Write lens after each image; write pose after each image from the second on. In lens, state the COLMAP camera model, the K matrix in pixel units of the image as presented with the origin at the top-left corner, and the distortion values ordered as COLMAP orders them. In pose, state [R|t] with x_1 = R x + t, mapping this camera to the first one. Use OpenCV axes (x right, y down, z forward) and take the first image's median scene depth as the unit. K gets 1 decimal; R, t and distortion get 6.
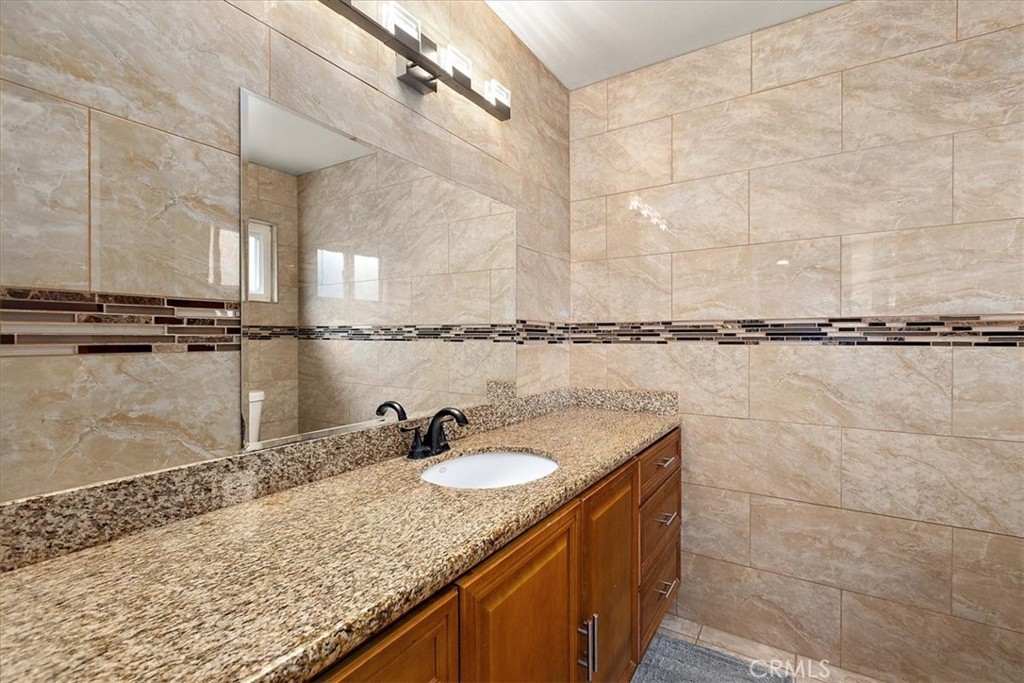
lens RADIAL K [[461.4, 0, 512.1], [0, 461.4, 337.8], [0, 0, 1]] dist [0.000731, 0.000087]
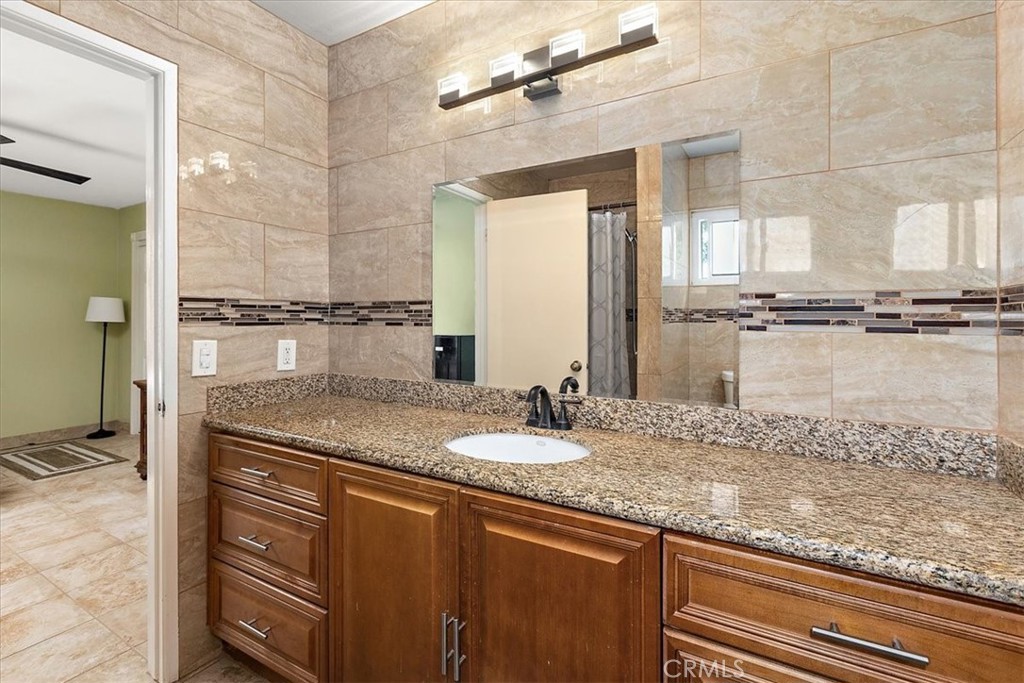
lens RADIAL K [[461.4, 0, 516.4], [0, 461.4, 322.4], [0, 0, 1]] dist [0.000731, 0.000087]
pose [[0.044341, -0.000251, -0.999016, 1.069826], [-0.007797, 0.999969, -0.000598, 0.008781], [0.998986, 0.007816, 0.044338, 1.045051]]
